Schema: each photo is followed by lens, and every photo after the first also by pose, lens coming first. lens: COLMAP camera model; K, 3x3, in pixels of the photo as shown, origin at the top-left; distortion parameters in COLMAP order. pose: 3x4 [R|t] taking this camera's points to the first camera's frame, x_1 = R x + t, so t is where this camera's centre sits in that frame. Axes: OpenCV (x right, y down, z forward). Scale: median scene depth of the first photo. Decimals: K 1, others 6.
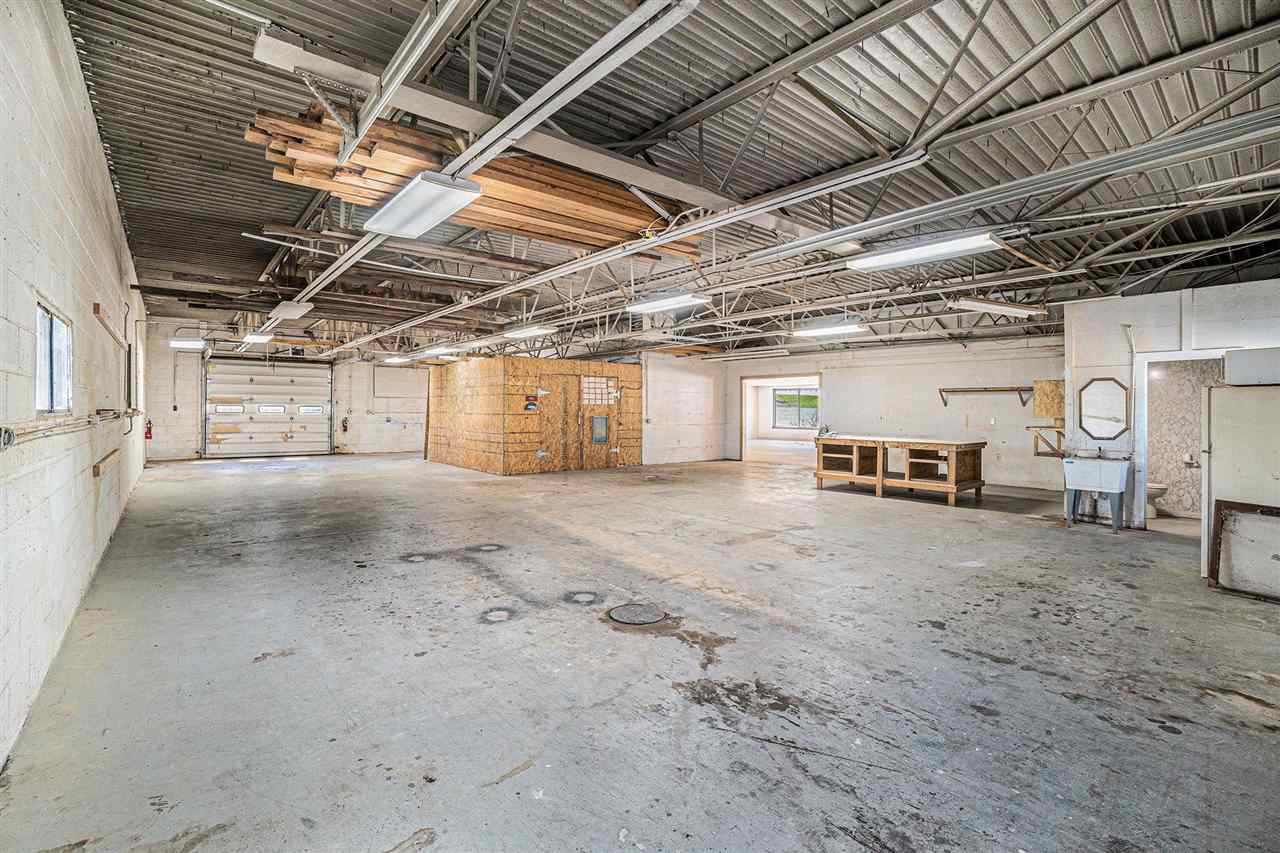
lens RADIAL K [[574.1, 0, 611.4], [0, 574.1, 415.7], [0, 0, 1]] dist [-0.040207, 0.004852]
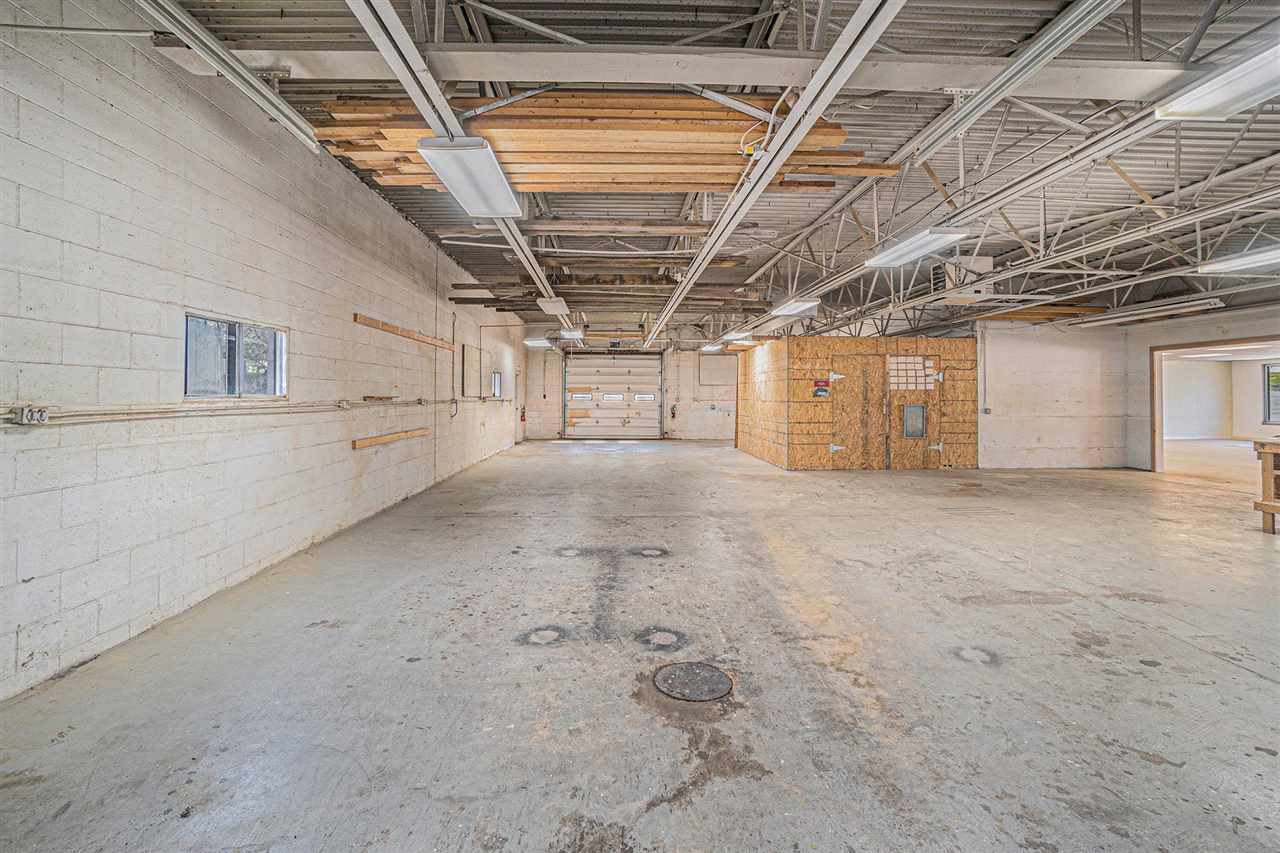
lens RADIAL K [[574.1, 0, 626.9], [0, 574.1, 385.5], [0, 0, 1]] dist [-0.040207, 0.004852]
pose [[0.807076, -0.014242, -0.590276, 0.318045], [-0.005111, 0.999503, -0.031104, 0.002709], [0.590426, 0.028120, 0.806602, 0.297894]]
